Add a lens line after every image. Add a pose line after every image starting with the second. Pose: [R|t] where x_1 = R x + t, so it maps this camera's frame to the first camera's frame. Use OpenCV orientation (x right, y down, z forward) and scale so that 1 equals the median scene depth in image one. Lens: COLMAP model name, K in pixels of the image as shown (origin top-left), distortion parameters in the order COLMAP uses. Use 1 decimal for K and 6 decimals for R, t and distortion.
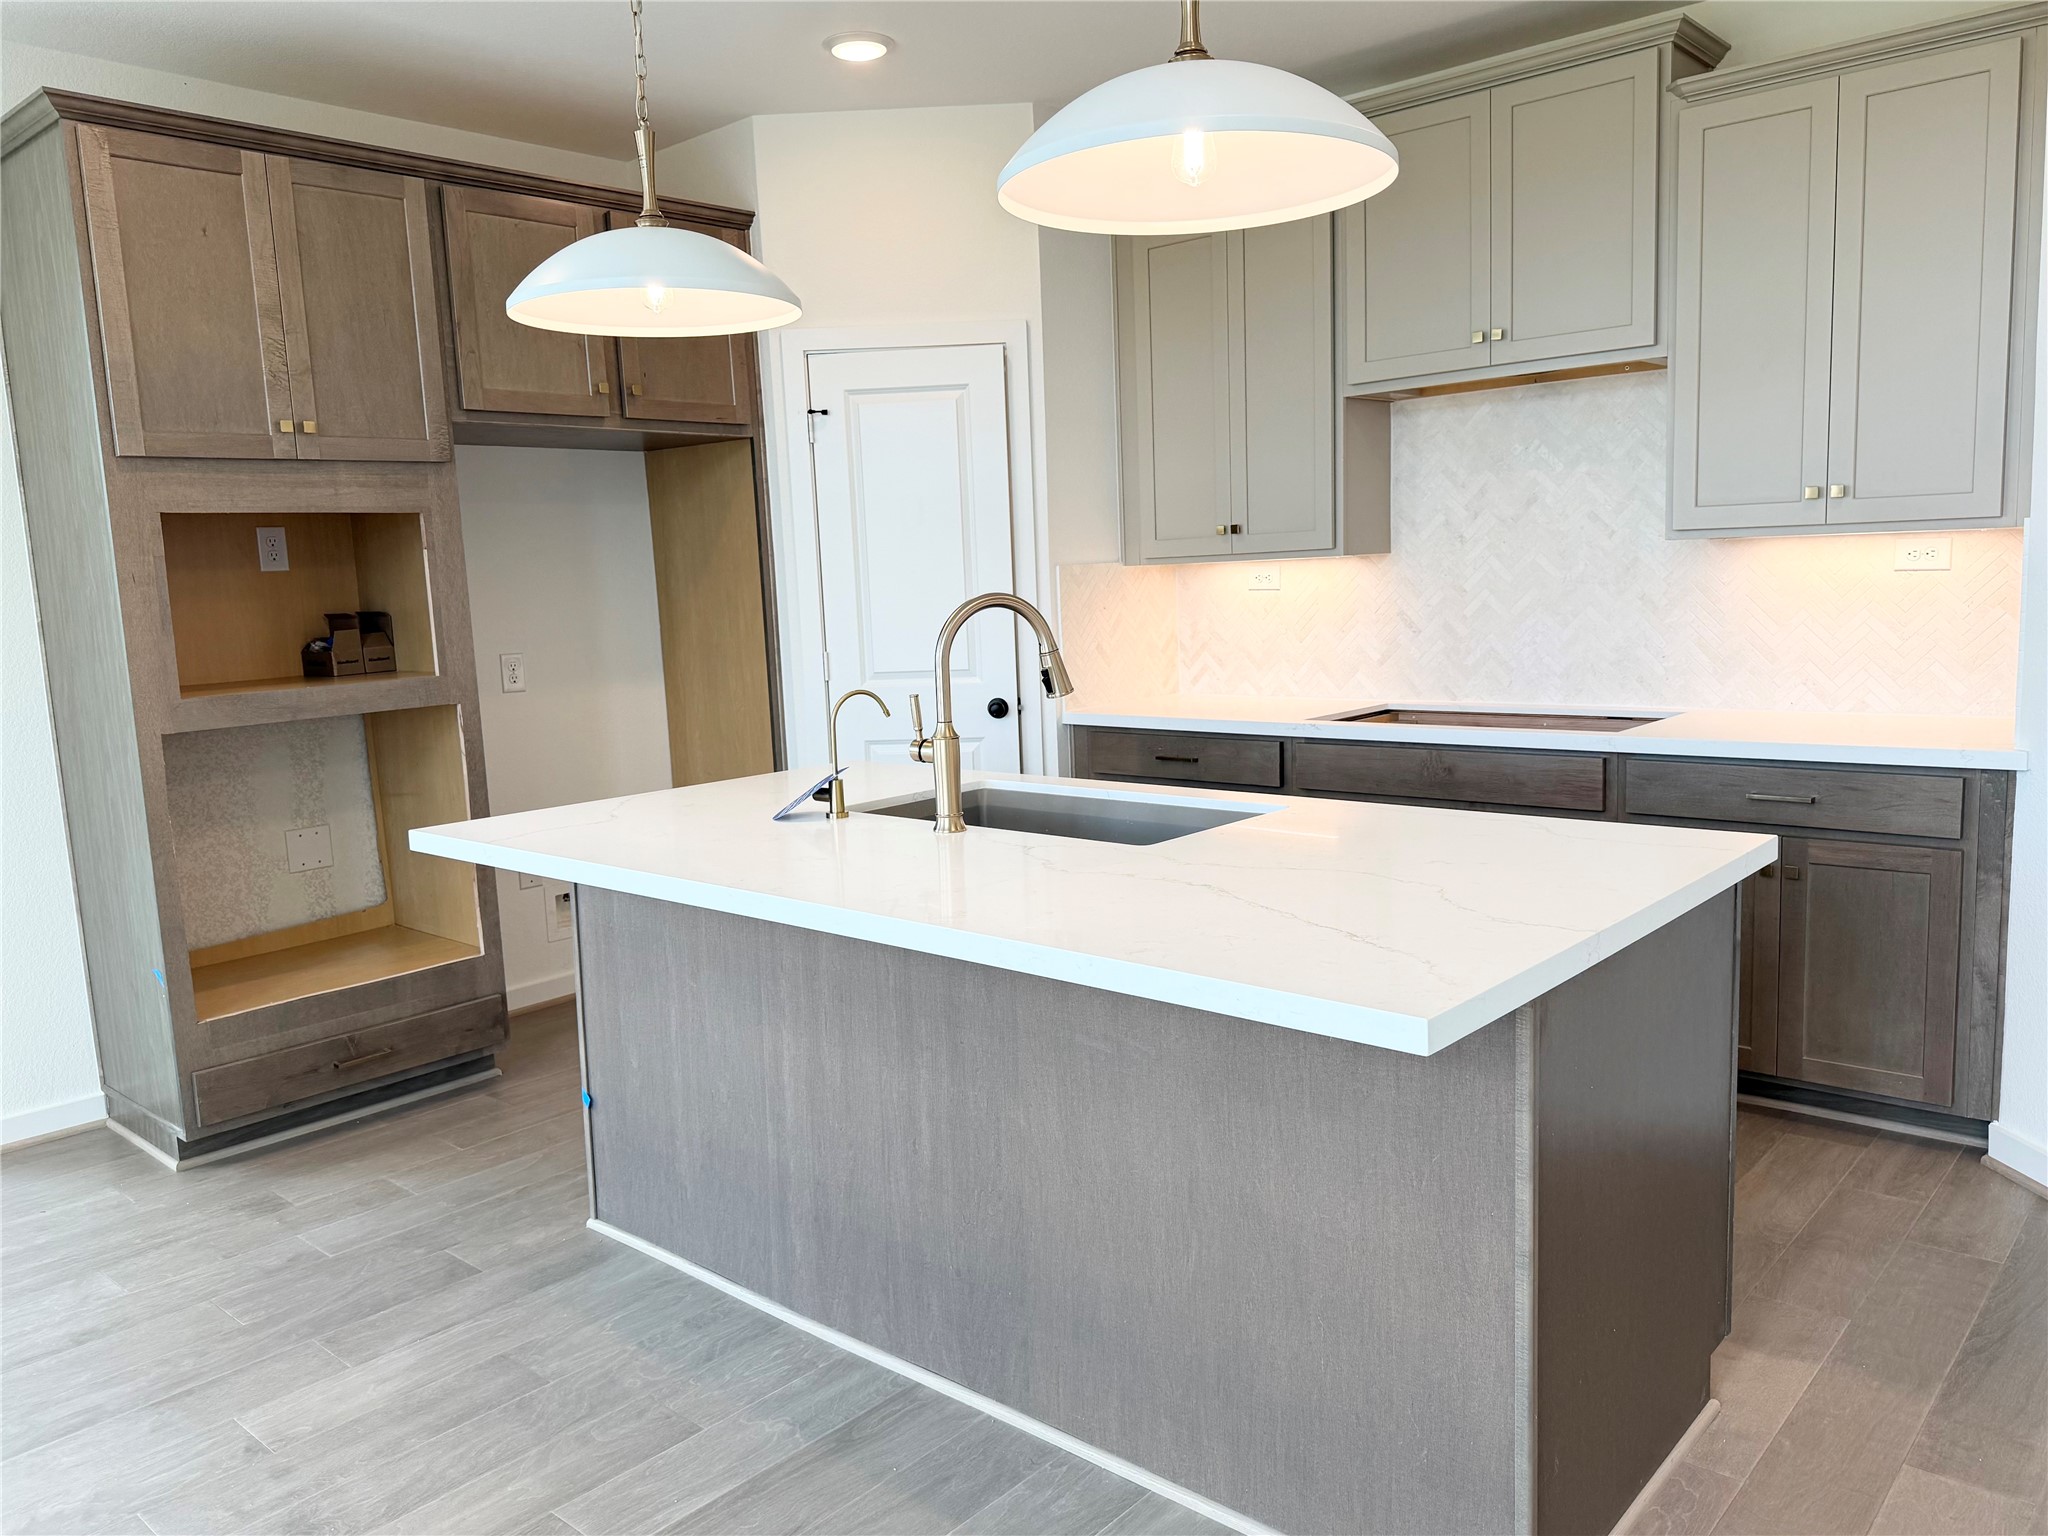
lens RADIAL K [[1506.4, 0, 1024.5], [0, 1506.4, 759.8], [0, 0, 1]] dist [0.058196, 0.002032]
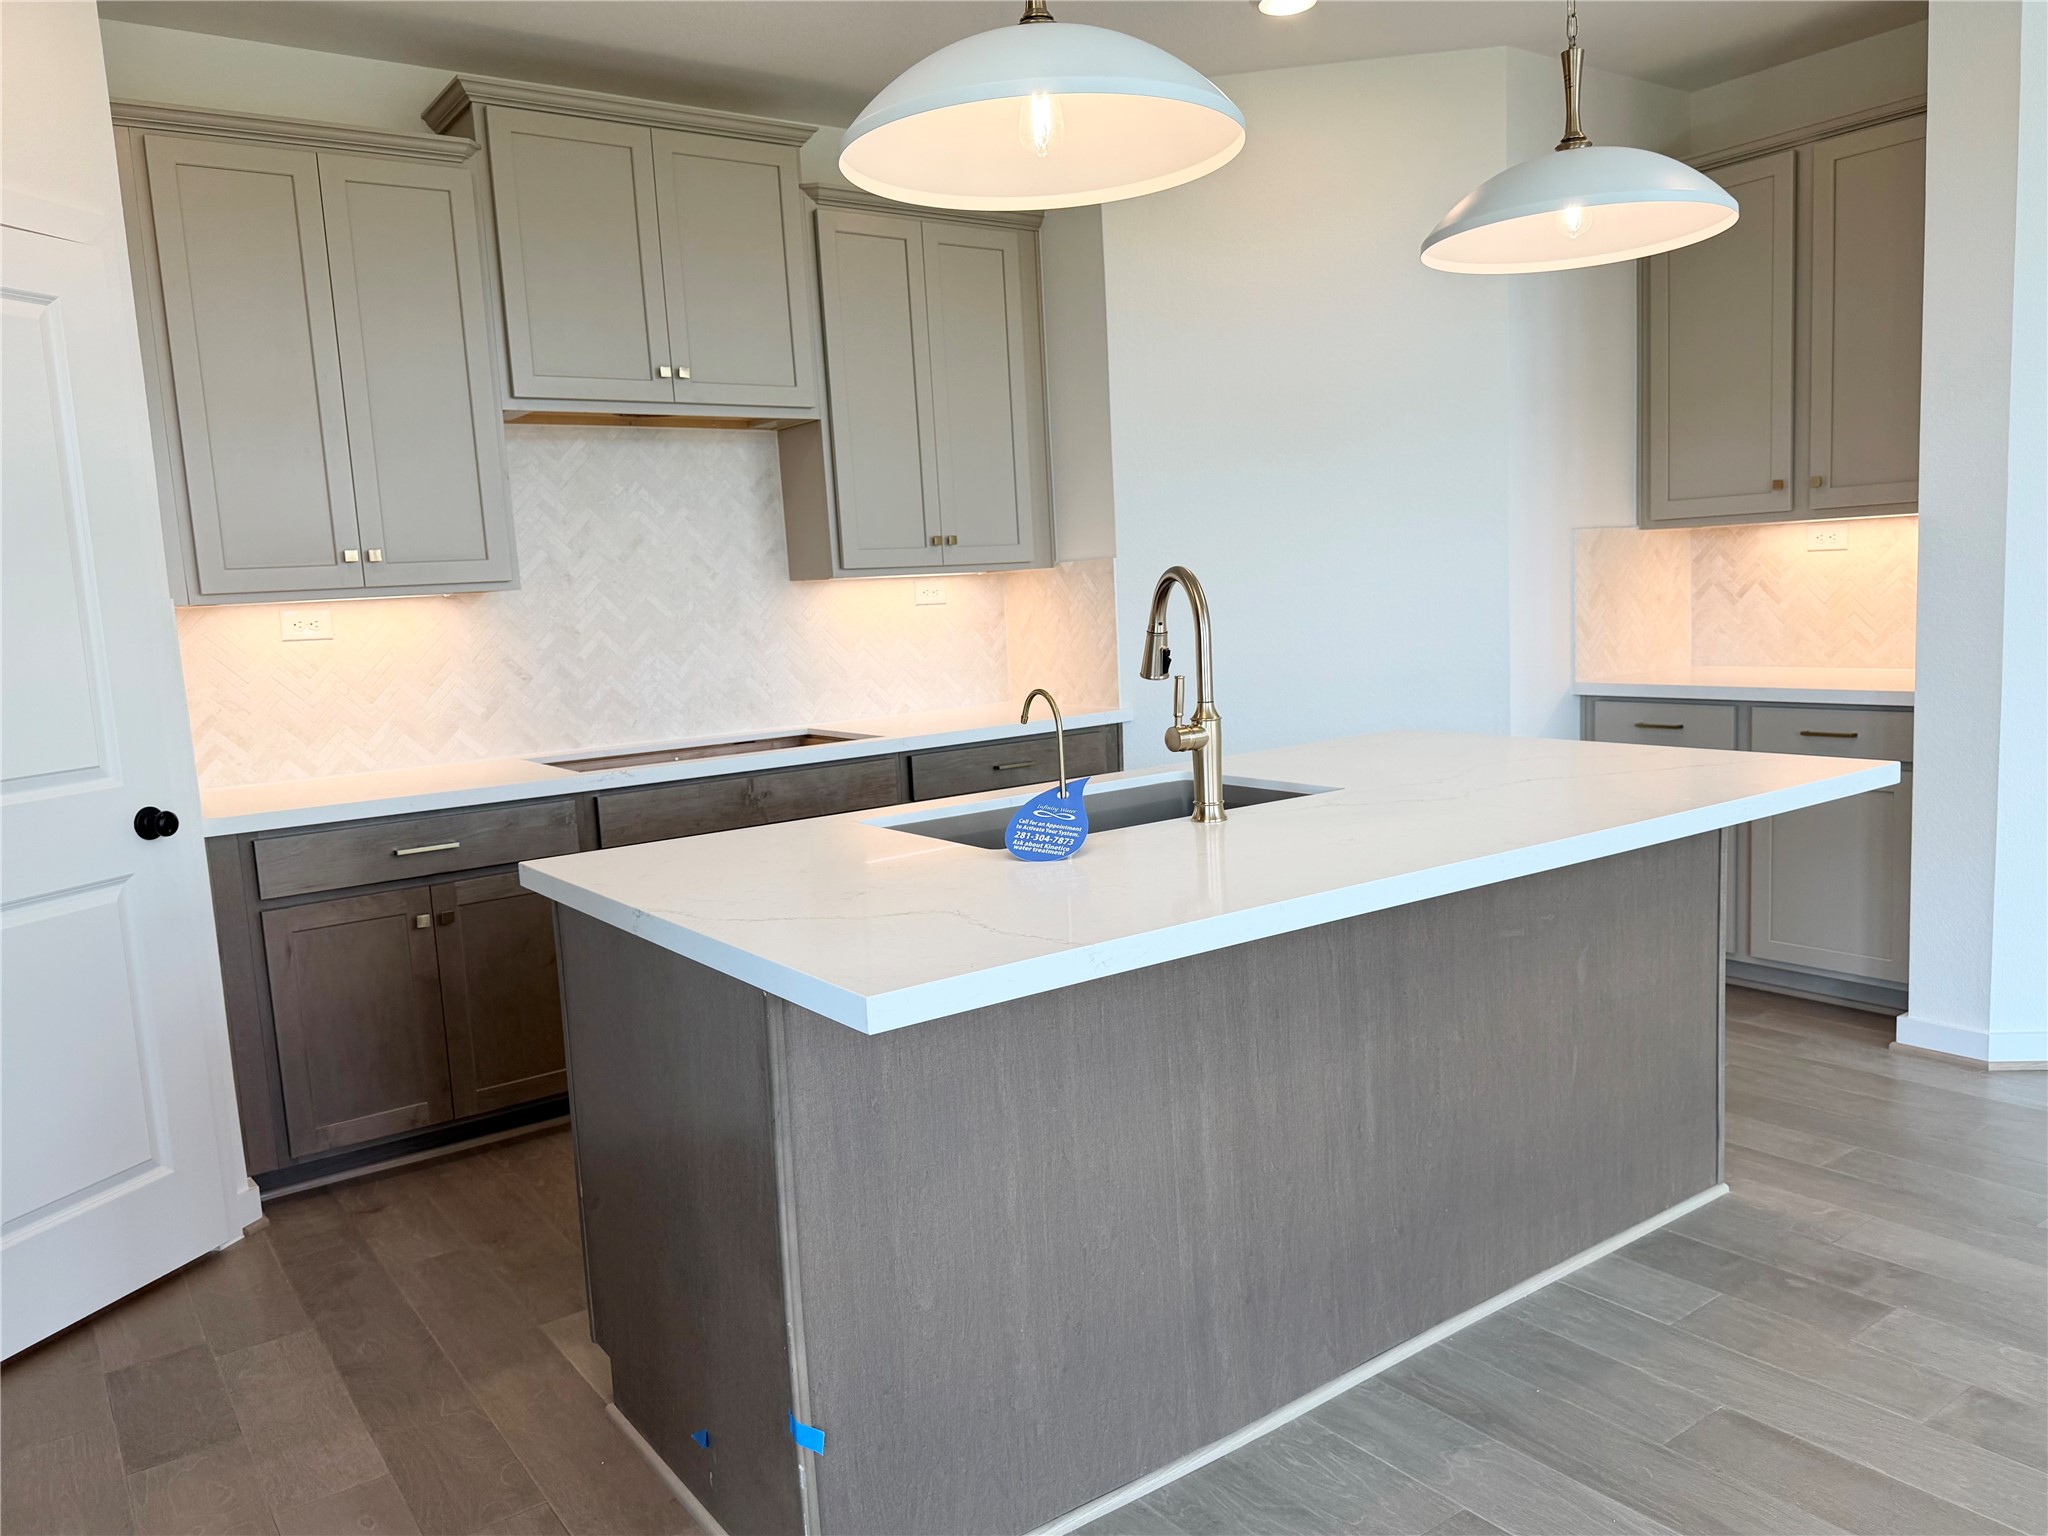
lens RADIAL K [[1460.5, 0, 1024.0], [0, 1460.5, 779.7], [0, 0, 1]] dist [0.034304, -0.007933]
pose [[0.217084, -0.094969, 0.971522, -0.752677], [0.164696, 0.984552, 0.059441, -0.039343], [-0.962159, 0.147102, 0.229371, 0.724549]]
